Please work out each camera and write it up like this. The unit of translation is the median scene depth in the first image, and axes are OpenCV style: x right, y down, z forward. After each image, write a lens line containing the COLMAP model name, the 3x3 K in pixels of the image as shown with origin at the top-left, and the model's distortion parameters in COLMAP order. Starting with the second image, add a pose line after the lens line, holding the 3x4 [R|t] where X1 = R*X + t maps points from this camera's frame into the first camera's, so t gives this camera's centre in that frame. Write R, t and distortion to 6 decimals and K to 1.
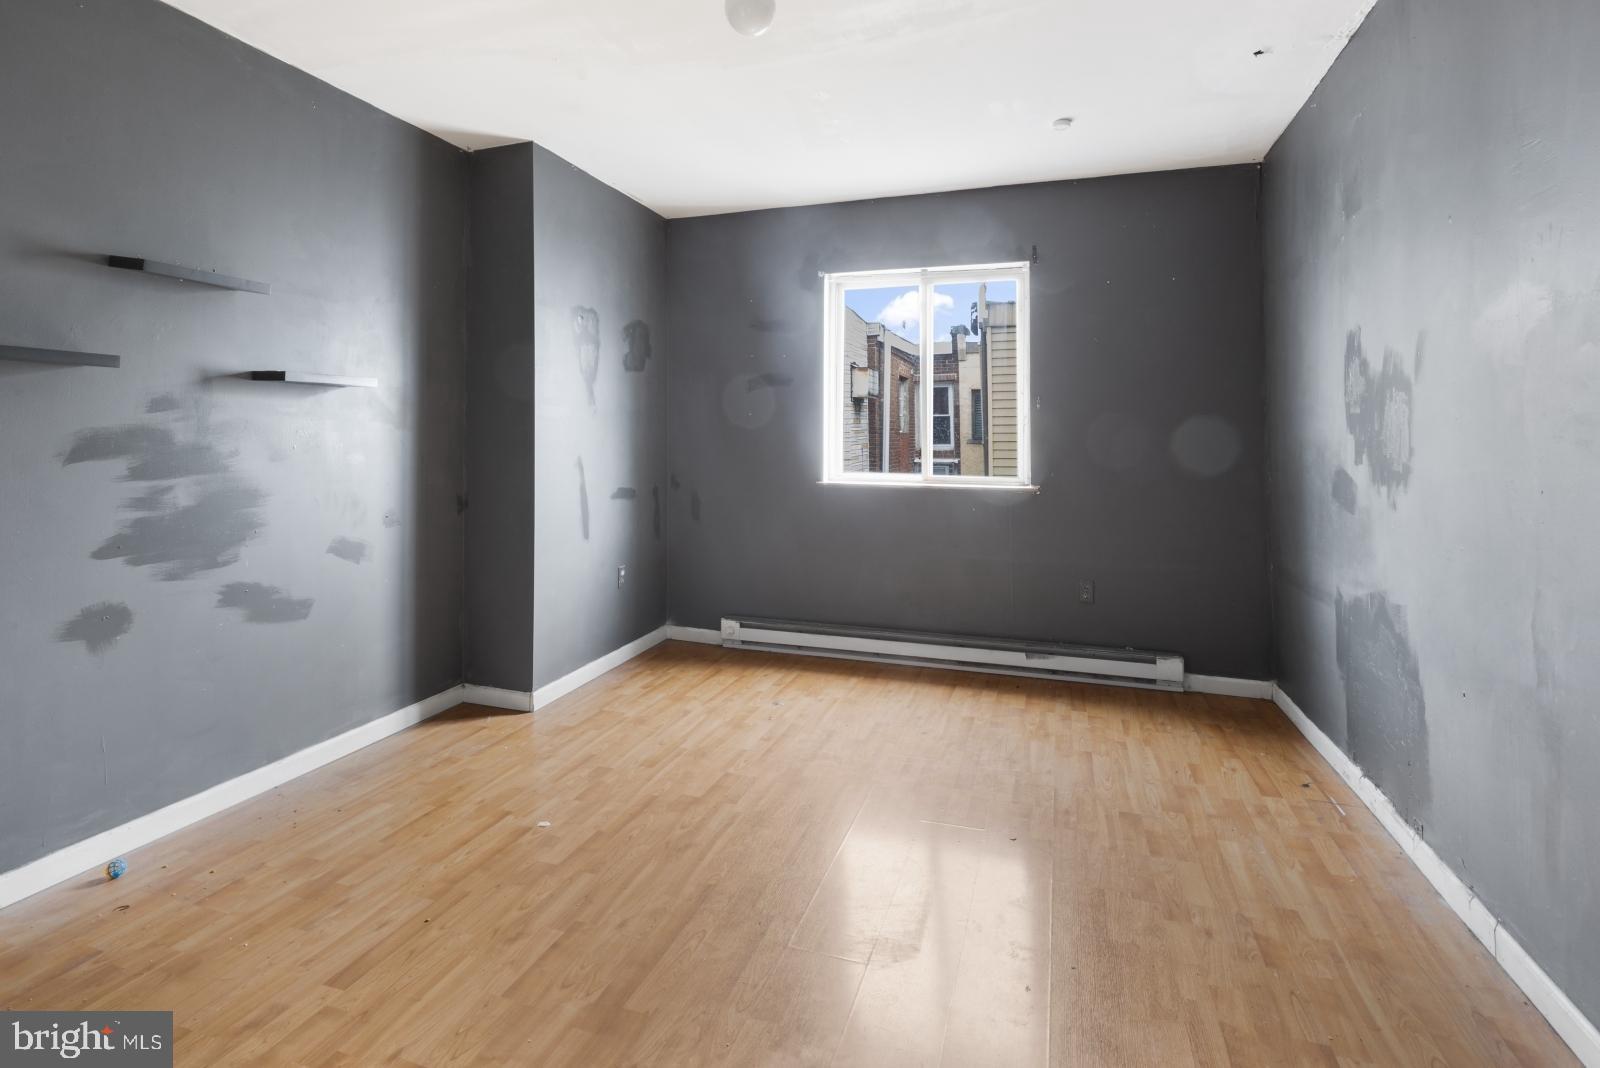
lens RADIAL K [[773.5, 0, 807.4], [0, 773.5, 428.0], [0, 0, 1]] dist [0.003107, -0.001376]
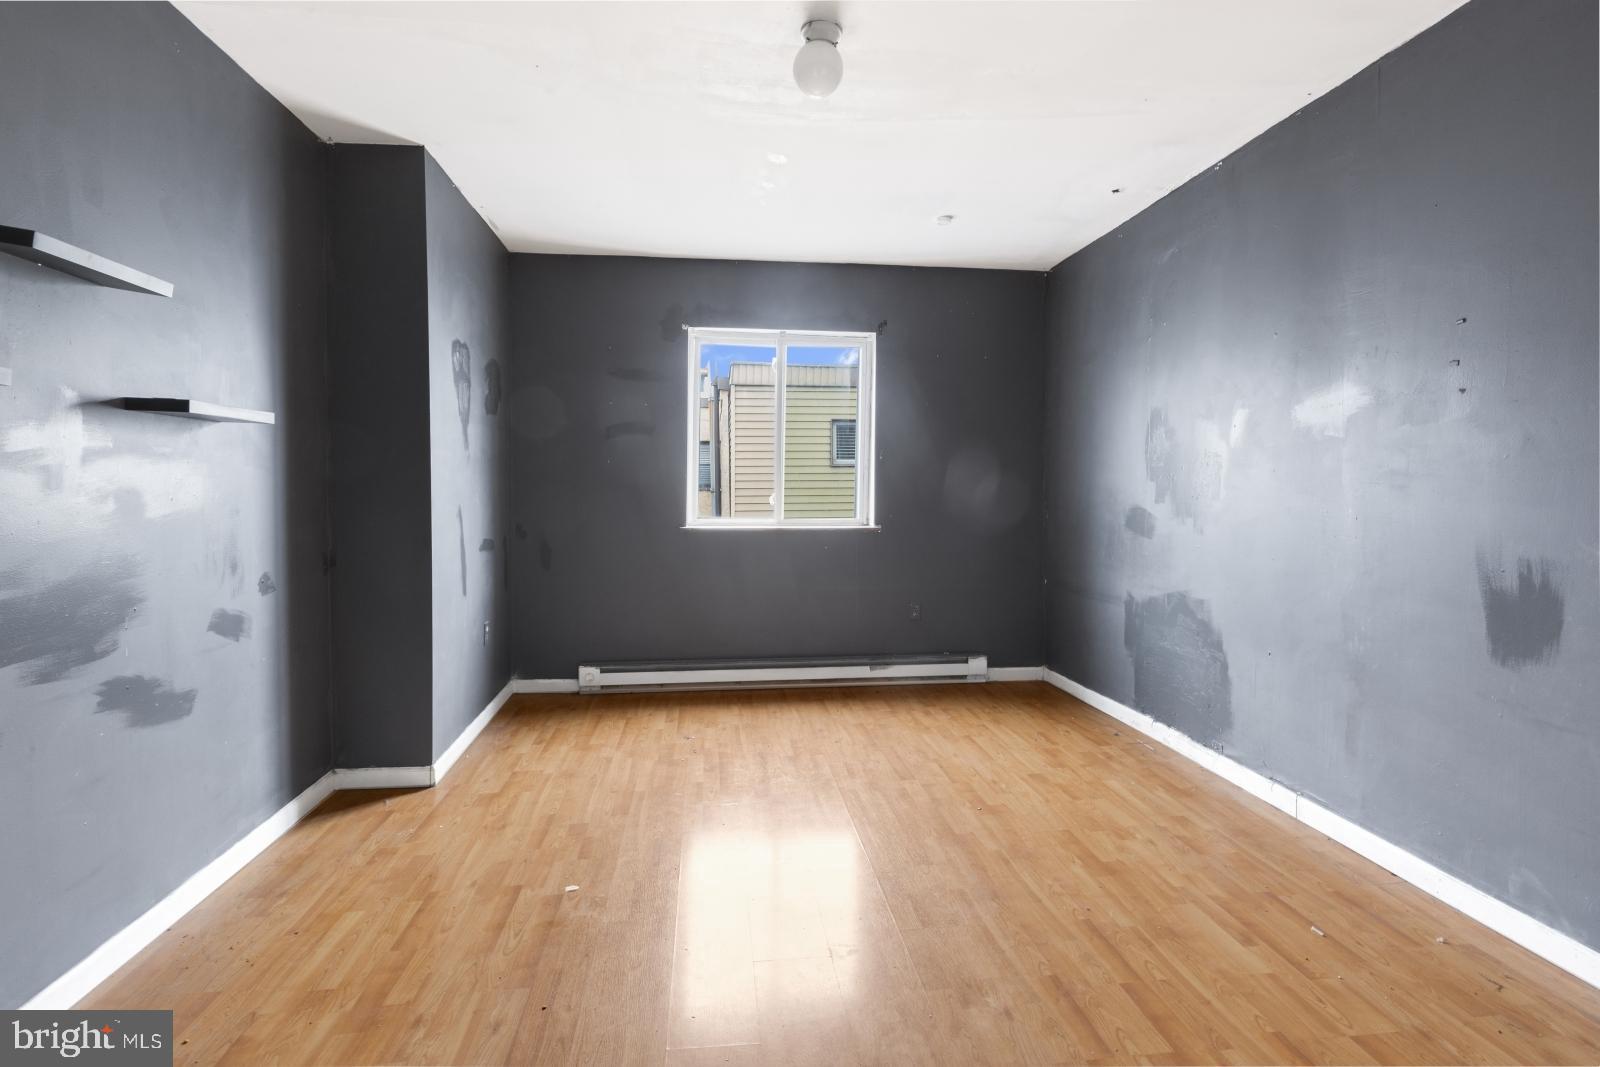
lens RADIAL K [[718.5, 0, 783.2], [0, 718.5, 511.9], [0, 0, 1]] dist [0.000553, 0.000955]
pose [[0.909284, -0.017855, 0.415793, -0.359835], [-0.002836, 0.998790, 0.049093, 0.001023], [-0.416167, -0.045818, 0.908133, 0.080571]]
